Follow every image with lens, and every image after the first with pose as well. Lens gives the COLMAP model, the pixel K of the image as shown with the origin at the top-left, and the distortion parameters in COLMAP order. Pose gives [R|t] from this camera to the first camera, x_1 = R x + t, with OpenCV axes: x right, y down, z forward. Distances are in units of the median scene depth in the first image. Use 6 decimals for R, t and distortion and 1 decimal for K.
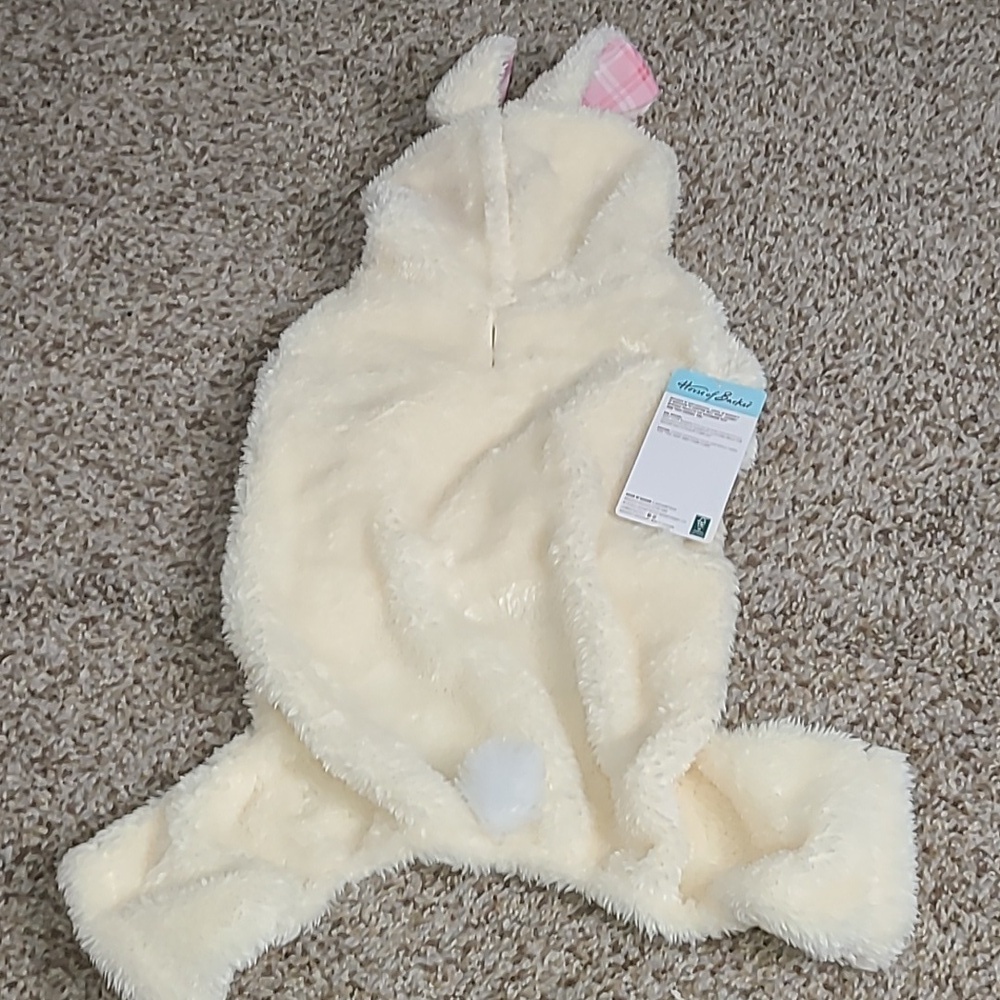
lens RADIAL K [[2098.3, 0, 500.0], [0, 2098.3, 500.0], [0, 0, 1]] dist [0.004754, 0.356509]
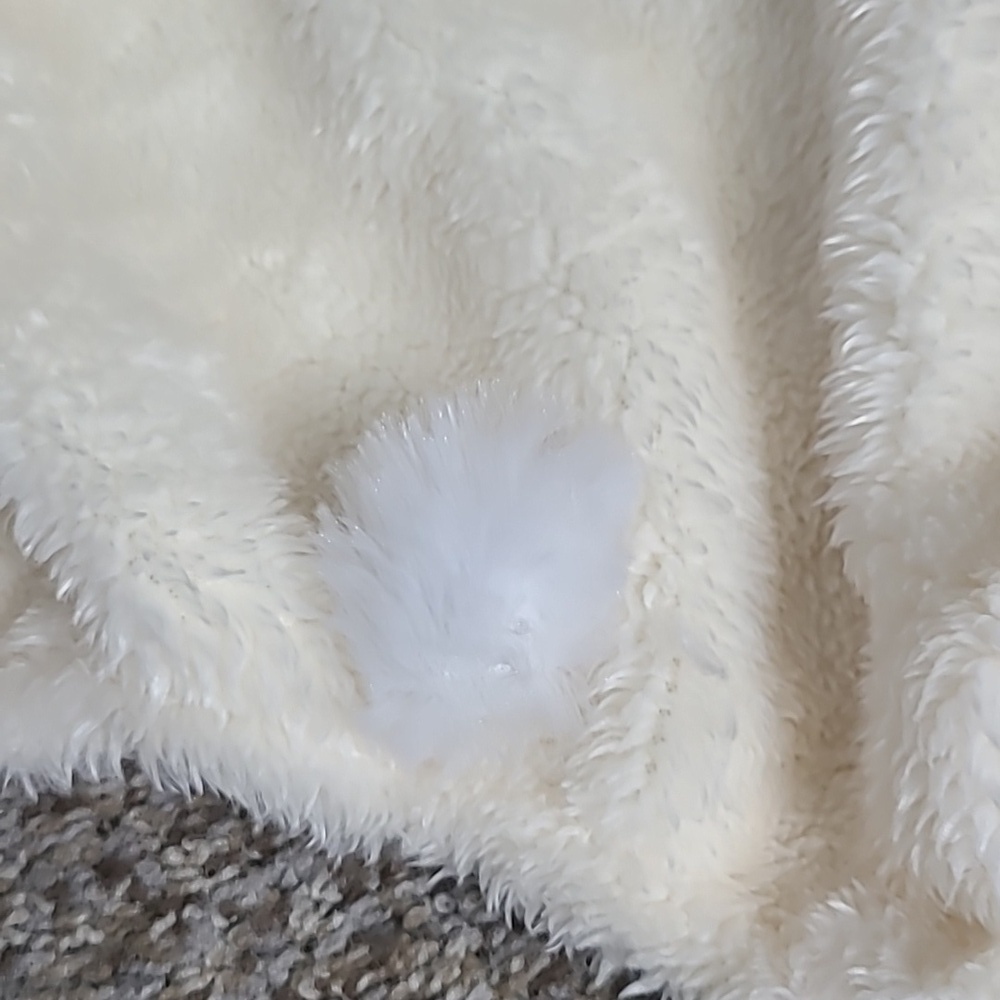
lens RADIAL K [[1814.3, 0, 500.0], [0, 1814.3, 500.0], [0, 0, 1]] dist [-0.006896, 0.014897]
pose [[0.975759, 0.182474, -0.120819, 0.031573], [-0.142716, 0.949092, 0.280814, 0.059798], [0.165910, -0.256764, 0.952127, 0.772379]]
